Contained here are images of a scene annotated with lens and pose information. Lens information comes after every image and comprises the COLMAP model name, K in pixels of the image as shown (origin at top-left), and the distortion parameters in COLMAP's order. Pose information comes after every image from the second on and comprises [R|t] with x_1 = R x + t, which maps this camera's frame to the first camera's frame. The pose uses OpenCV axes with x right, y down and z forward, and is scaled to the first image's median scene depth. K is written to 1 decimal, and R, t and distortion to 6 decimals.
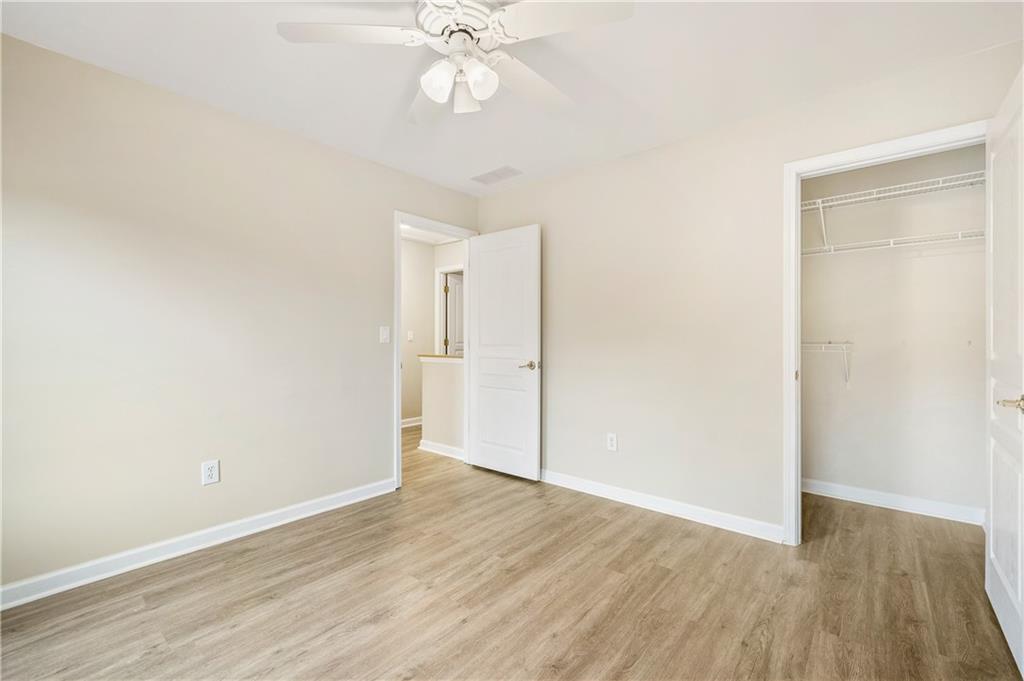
lens RADIAL K [[442.4, 0, 512.0], [0, 442.4, 340.5], [0, 0, 1]] dist [0.001487, 0.000178]
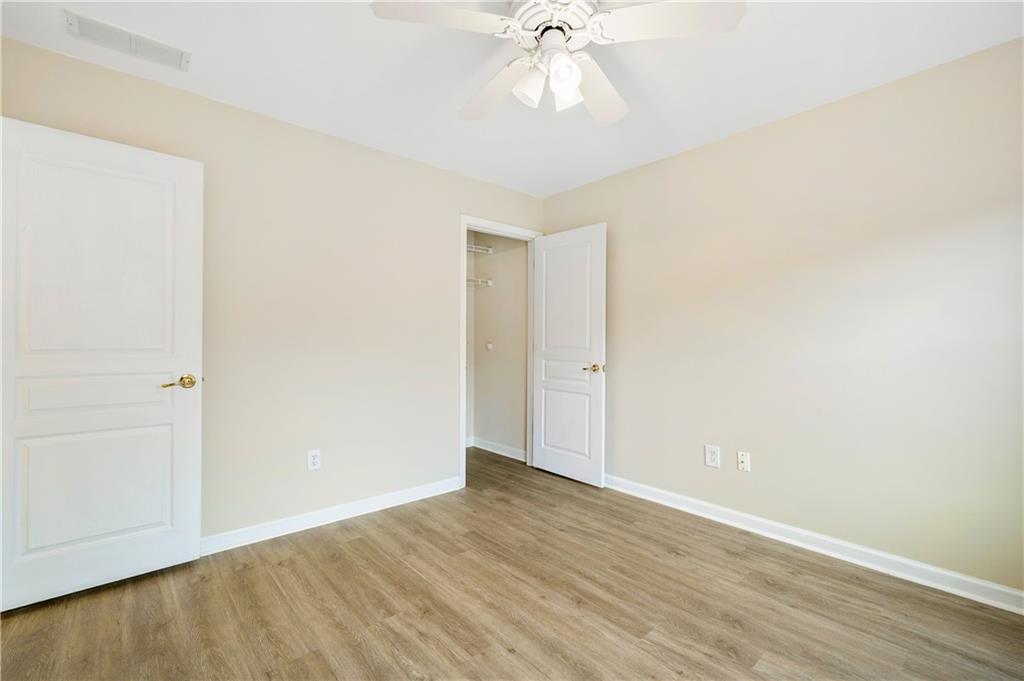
lens RADIAL K [[442.4, 0, 512.0], [0, 442.4, 340.5], [0, 0, 1]] dist [0.001487, 0.000178]
pose [[0.152798, 0.000607, 0.988257, -0.786508], [0.005473, 0.999984, -0.001461, -0.003281], [-0.988242, 0.005632, 0.152792, 0.666350]]
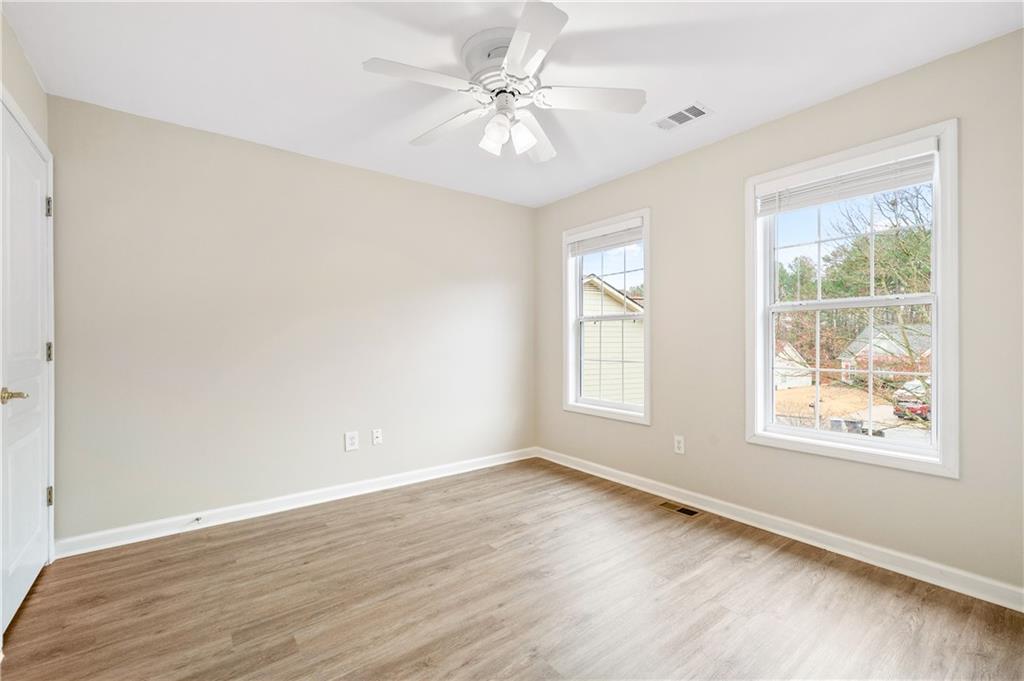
lens RADIAL K [[442.4, 0, 512.0], [0, 442.4, 340.5], [0, 0, 1]] dist [0.001487, 0.000178]
pose [[-0.977560, 0.004285, 0.210614, -0.280976], [0.005312, 0.999977, 0.004310, -0.004883], [-0.210590, 0.005332, -0.977560, 1.580159]]
